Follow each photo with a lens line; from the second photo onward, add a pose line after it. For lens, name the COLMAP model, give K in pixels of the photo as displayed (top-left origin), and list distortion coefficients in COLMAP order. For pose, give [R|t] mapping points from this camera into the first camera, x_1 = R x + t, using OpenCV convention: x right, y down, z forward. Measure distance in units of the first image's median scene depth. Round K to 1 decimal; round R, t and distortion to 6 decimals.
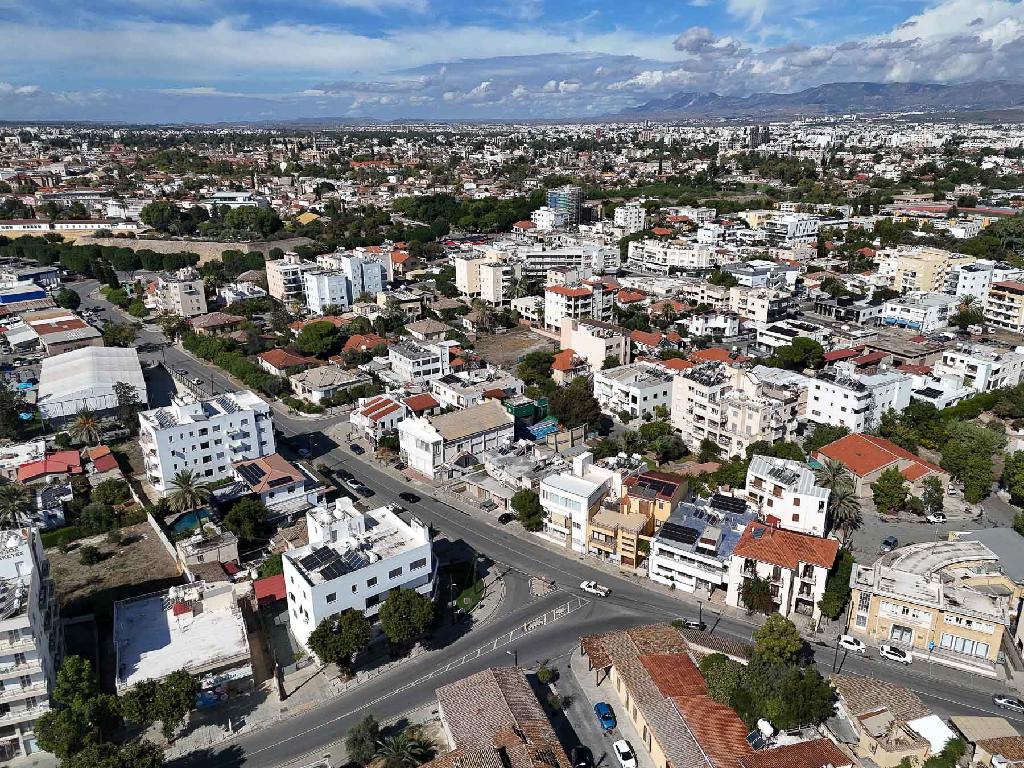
lens RADIAL K [[752.4, 0, 515.7], [0, 752.4, 382.8], [0, 0, 1]] dist [0.074792, -0.065878]
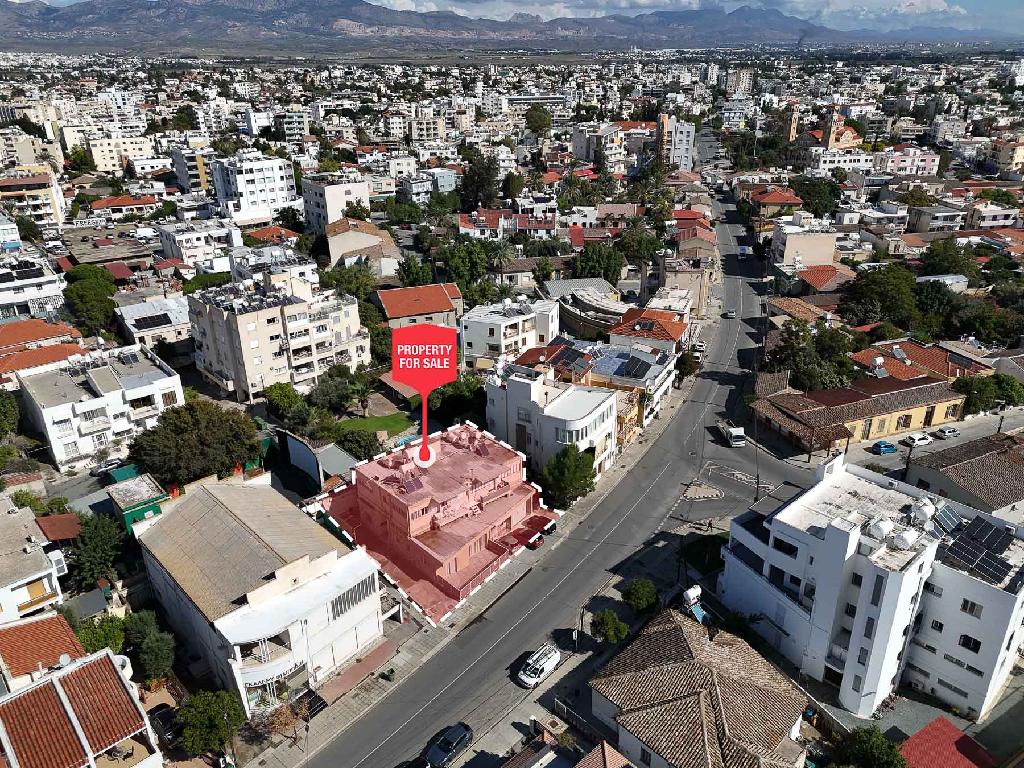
lens RADIAL K [[752.4, 0, 515.7], [0, 752.4, 382.8], [0, 0, 1]] dist [0.074792, -0.065878]
pose [[-0.109470, -0.394063, 0.912541, -0.330414], [0.336148, 0.849291, 0.407074, -0.112737], [-0.935425, 0.351312, 0.039492, 0.592859]]
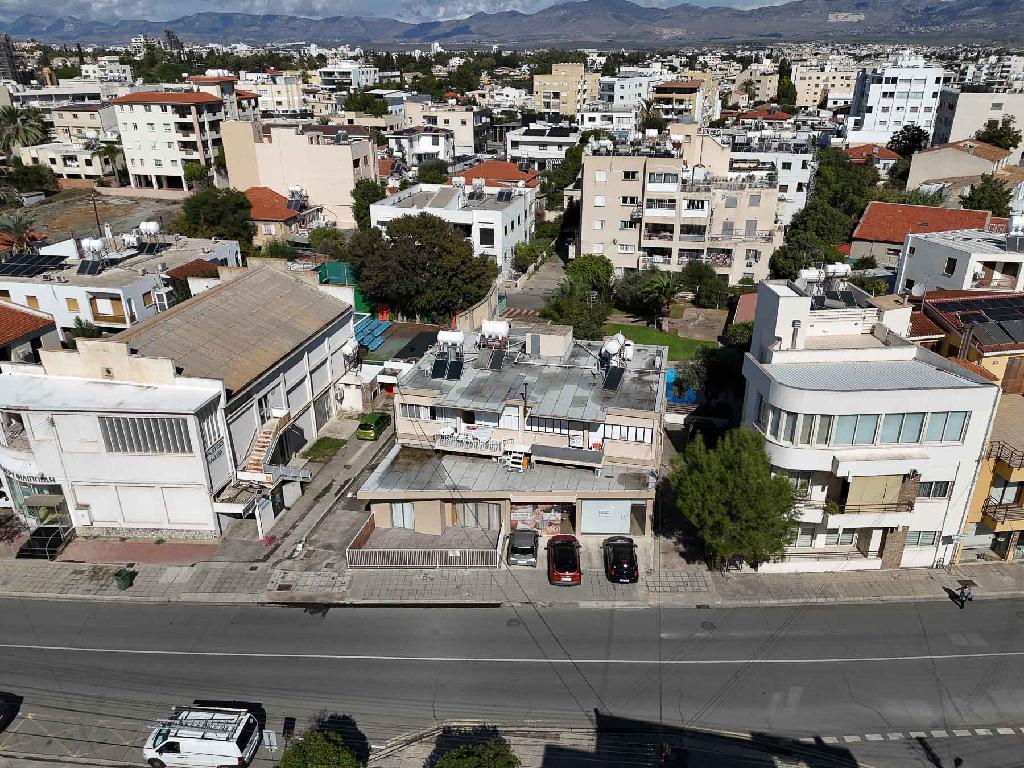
lens RADIAL K [[752.4, 0, 515.7], [0, 752.4, 382.8], [0, 0, 1]] dist [0.074792, -0.065878]
pose [[0.751256, -0.260823, 0.606289, -0.126694], [0.214412, 0.965225, 0.149557, 0.037209], [-0.624213, 0.017640, 0.781055, 0.493309]]
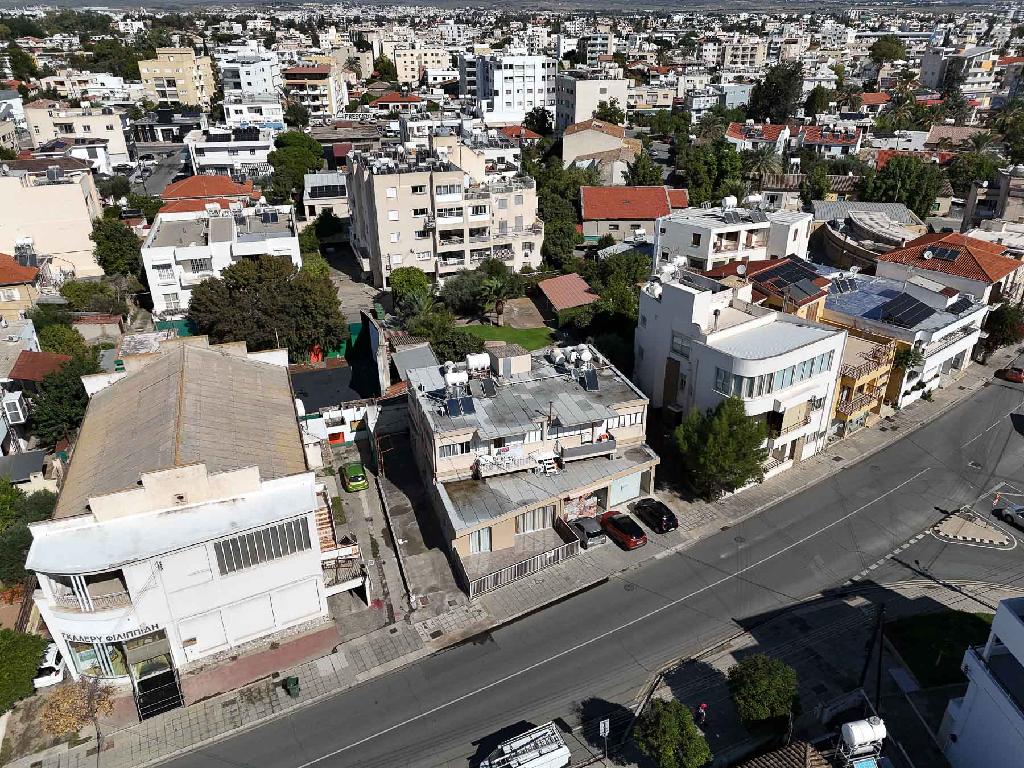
lens RADIAL K [[752.4, 0, 515.7], [0, 752.4, 382.8], [0, 0, 1]] dist [0.074792, -0.065878]
pose [[0.298745, -0.418358, 0.857746, -0.207968], [0.316148, 0.891425, 0.324673, -0.017502], [-0.900445, 0.174180, 0.398572, 0.558766]]
